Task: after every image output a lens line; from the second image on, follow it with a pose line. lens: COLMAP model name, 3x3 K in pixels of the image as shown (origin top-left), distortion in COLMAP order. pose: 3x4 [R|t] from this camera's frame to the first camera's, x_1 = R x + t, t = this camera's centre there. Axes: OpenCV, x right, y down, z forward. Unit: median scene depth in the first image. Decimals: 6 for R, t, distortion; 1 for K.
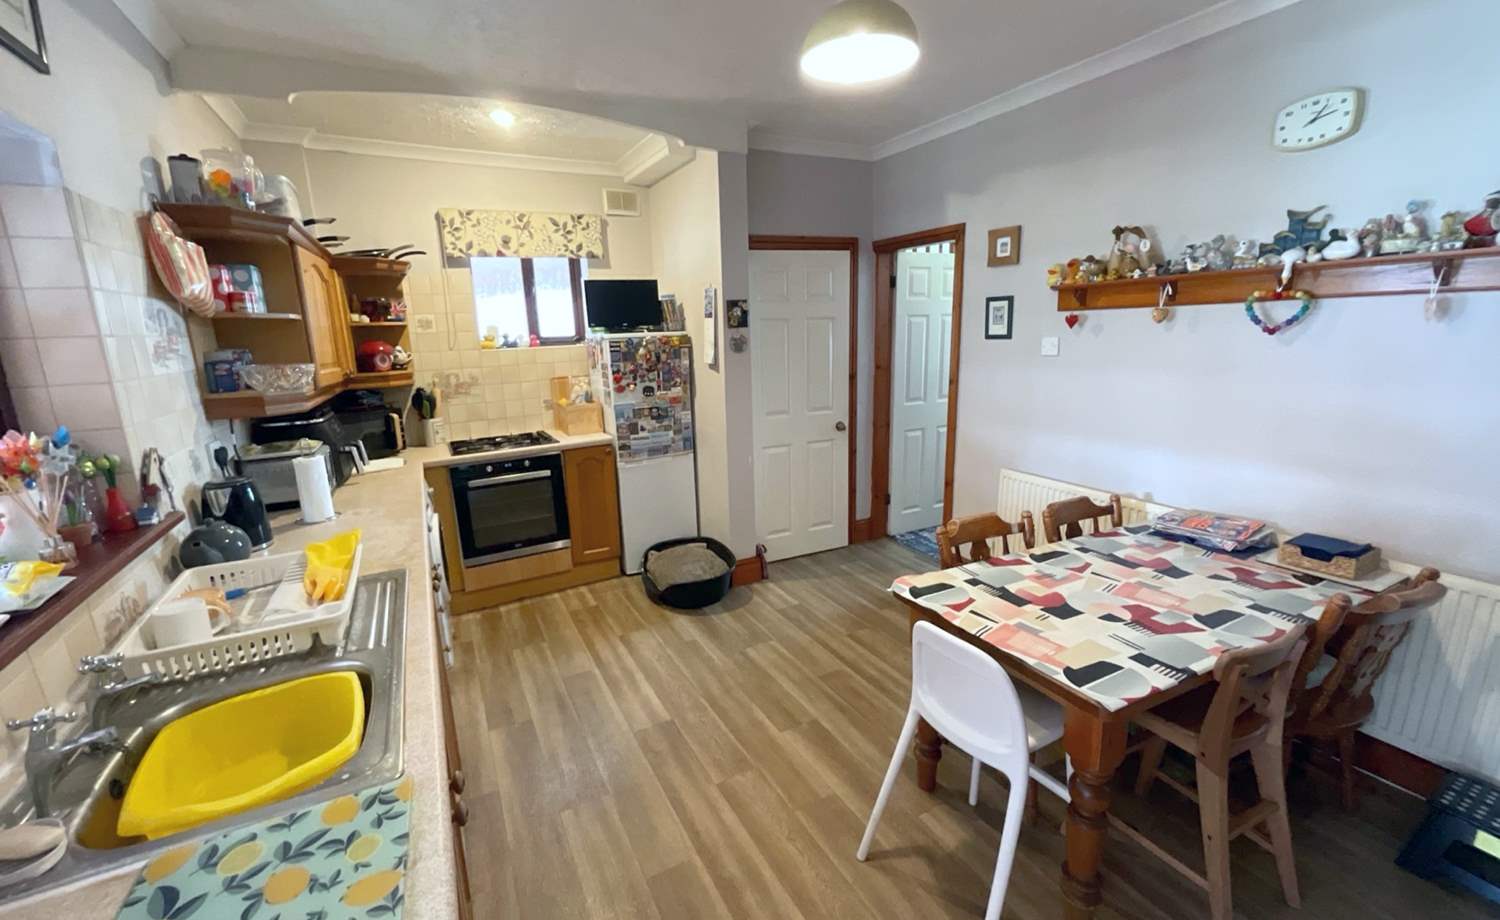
lens RADIAL K [[608.9, 0, 751.3], [0, 608.9, 455.5], [0, 0, 1]] dist [-0.002564, 0.000844]
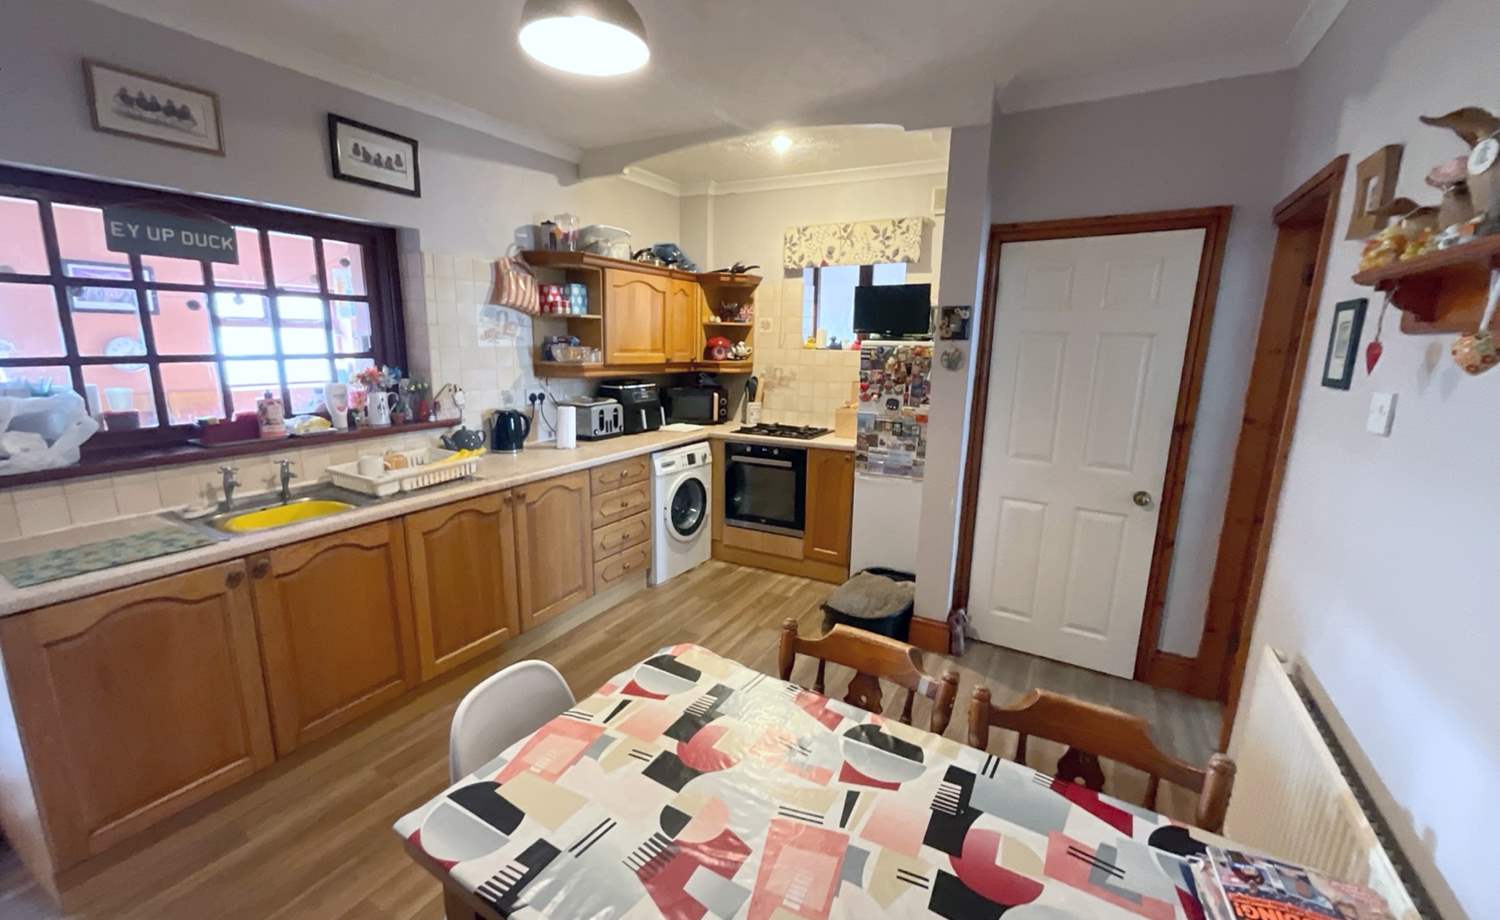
lens RADIAL K [[608.9, 0, 750.4], [0, 608.9, 456.0], [0, 0, 1]] dist [-0.002564, 0.000844]
pose [[0.543721, 0.202531, -0.814462, 0.491681], [-0.208571, 0.972609, 0.102619, -0.080006], [0.812936, 0.114077, 0.571070, 0.307694]]
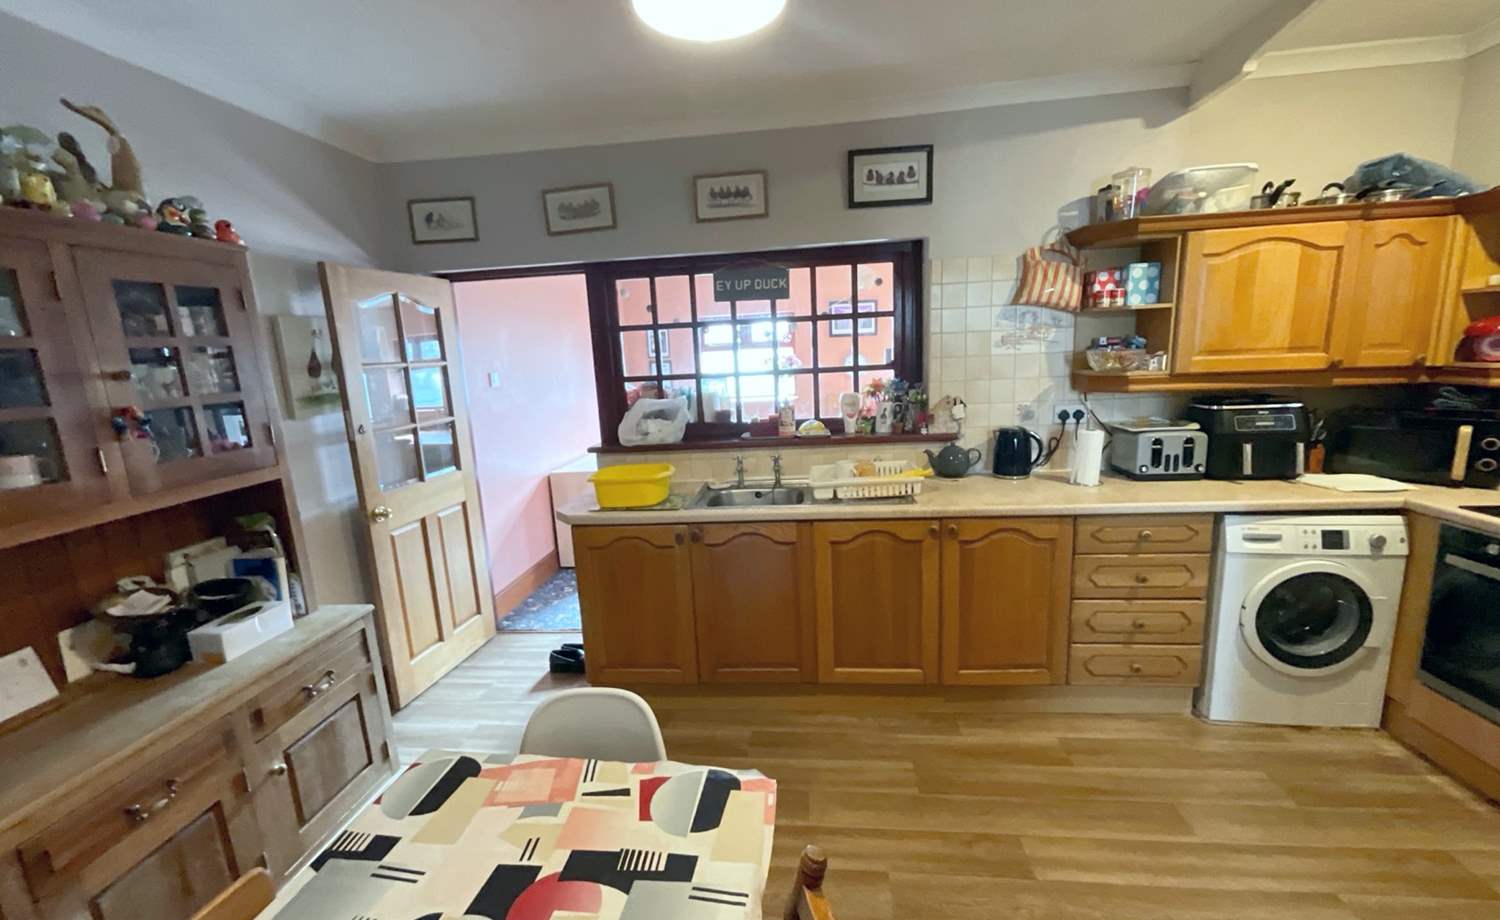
lens RADIAL K [[608.9, 0, 750.1], [0, 608.9, 457.7], [0, 0, 1]] dist [-0.002564, 0.000844]
pose [[-0.560919, 0.202918, -0.802617, 0.356144], [-0.106051, 0.943896, 0.312751, -0.147776], [0.821050, 0.260546, -0.507929, 0.646929]]
